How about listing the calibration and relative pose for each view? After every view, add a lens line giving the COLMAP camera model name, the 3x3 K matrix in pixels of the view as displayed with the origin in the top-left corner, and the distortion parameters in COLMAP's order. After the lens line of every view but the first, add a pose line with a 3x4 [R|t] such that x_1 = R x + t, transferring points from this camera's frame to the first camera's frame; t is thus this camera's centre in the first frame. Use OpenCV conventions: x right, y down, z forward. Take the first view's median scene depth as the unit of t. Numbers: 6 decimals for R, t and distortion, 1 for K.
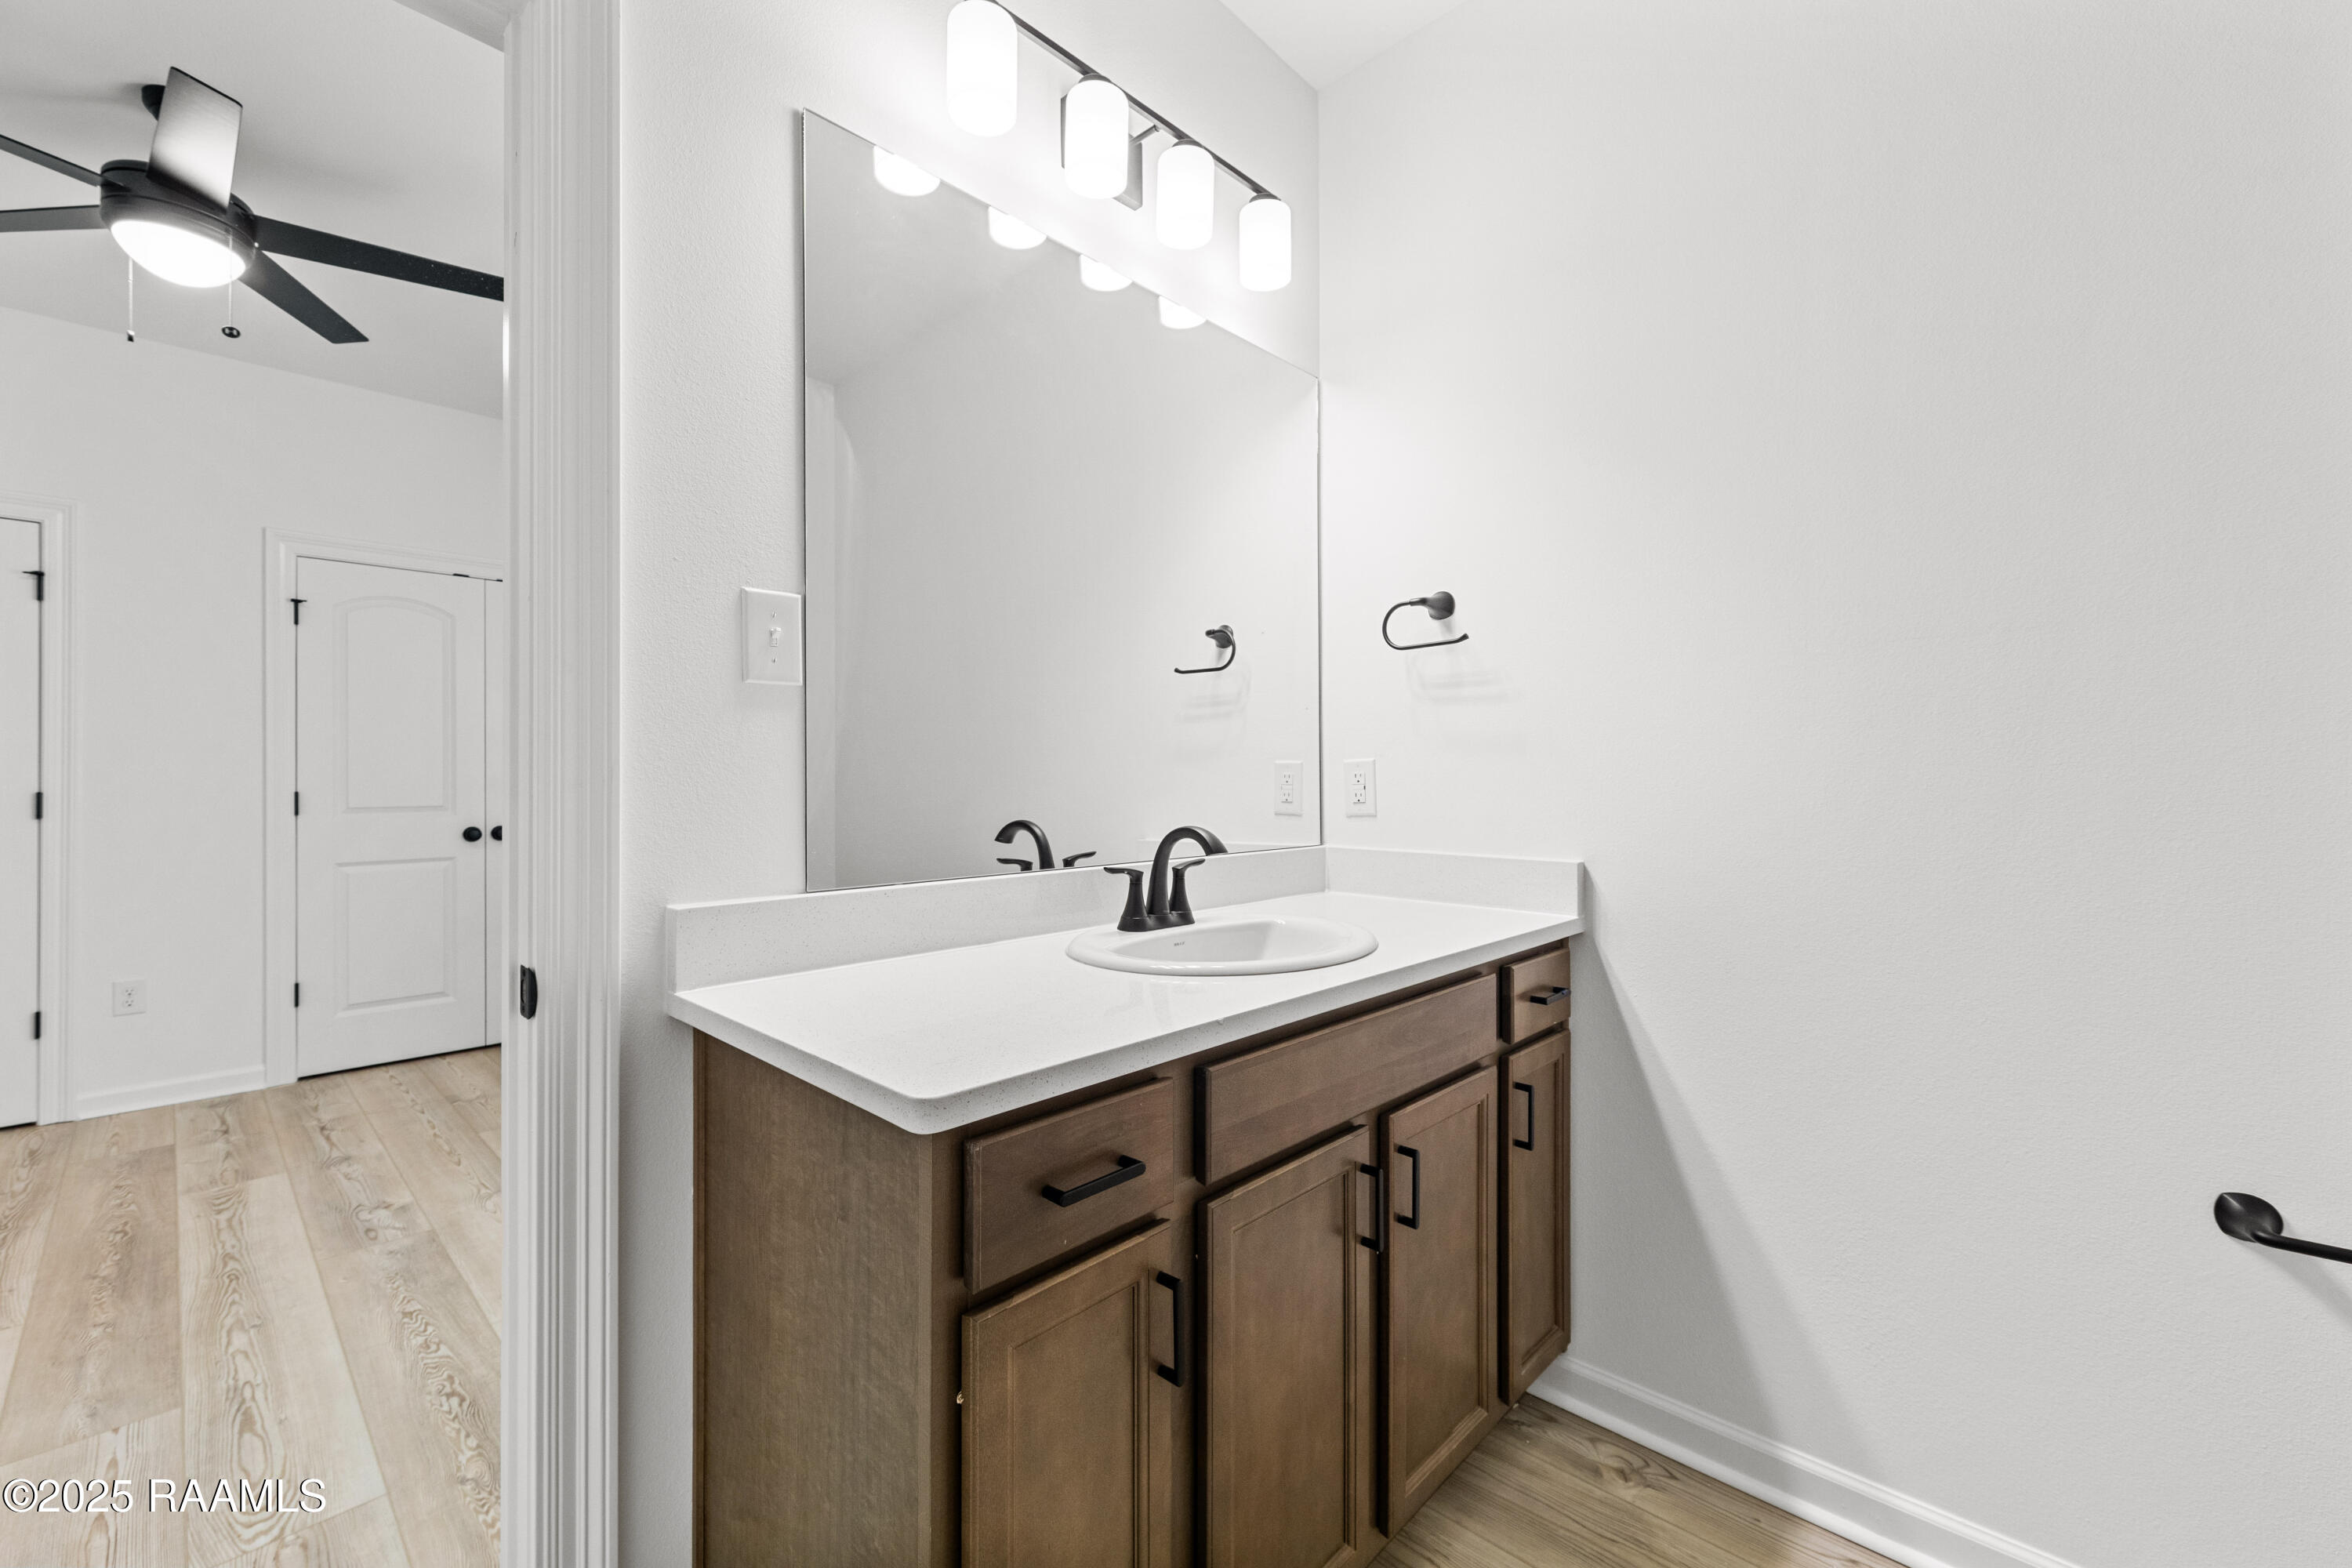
lens RADIAL K [[958.2, 0, 1161.9], [0, 958.2, 796.2], [0, 0, 1]] dist [0.003698, 0.000267]
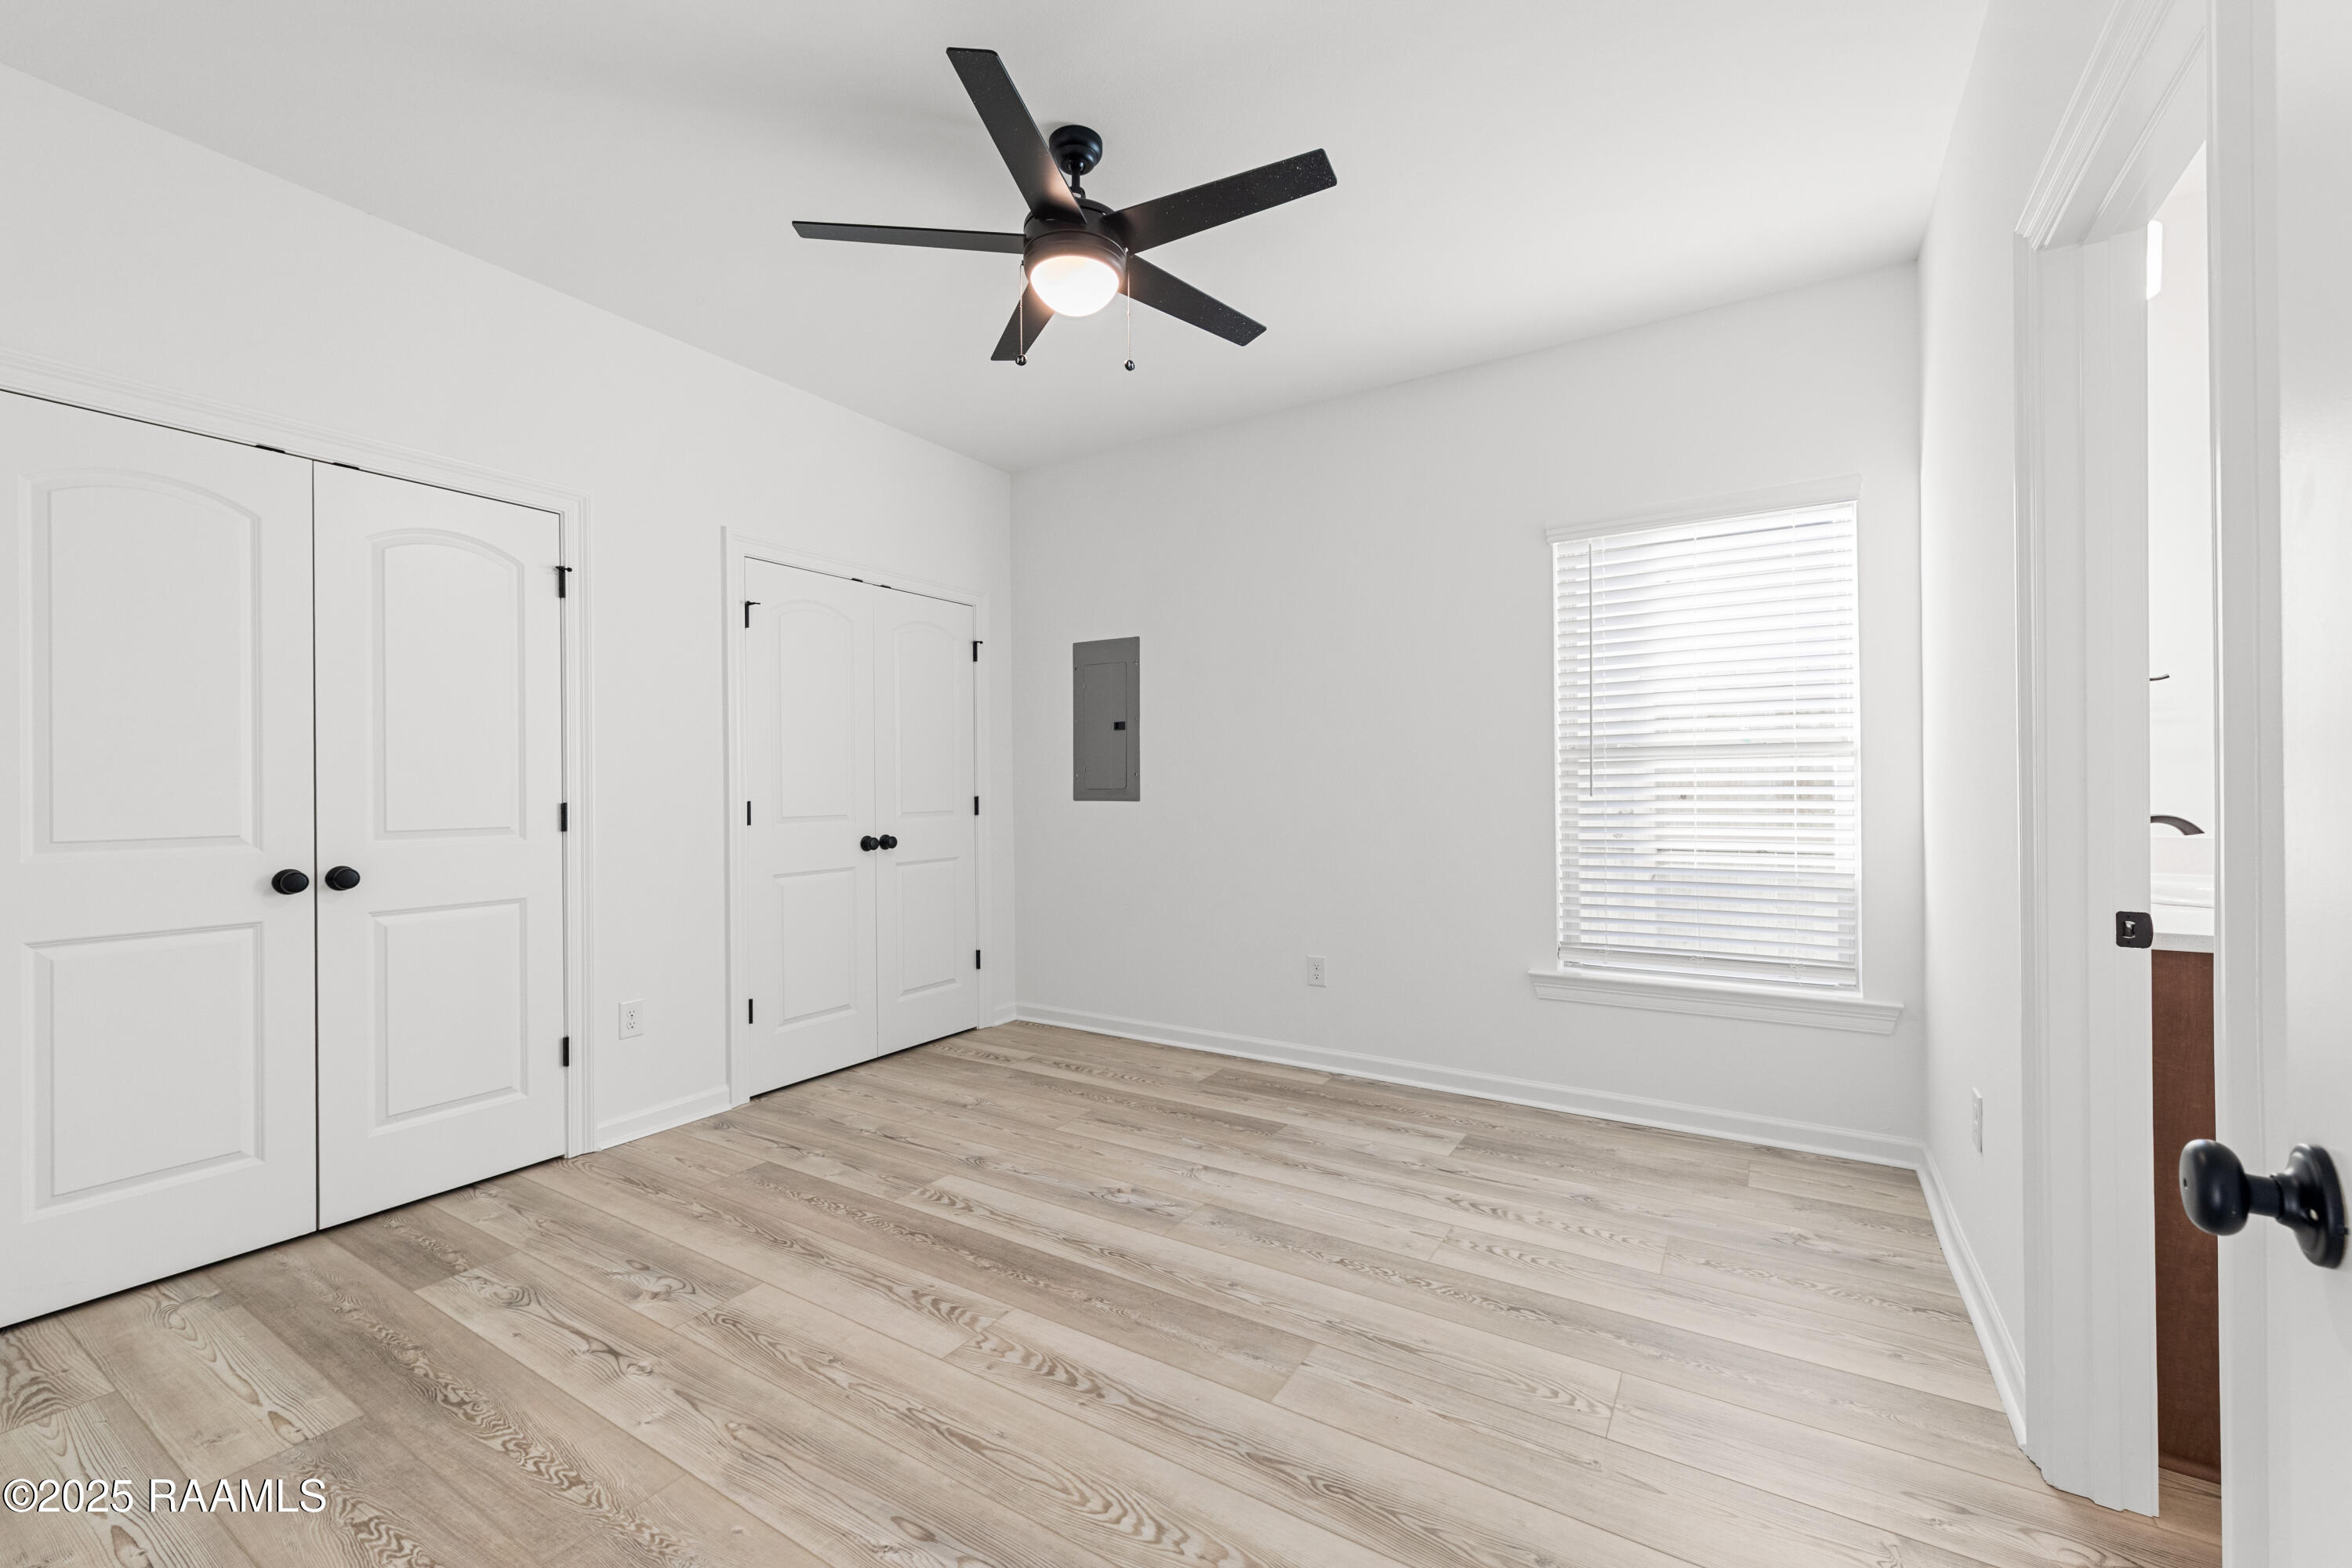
lens RADIAL K [[958.2, 0, 1161.9], [0, 958.2, 796.2], [0, 0, 1]] dist [0.003698, 0.000267]
pose [[0.979356, -0.009832, 0.201906, -0.923087], [0.011617, 0.999903, -0.007660, 0.004294], [-0.201811, 0.009847, 0.979375, -0.037351]]
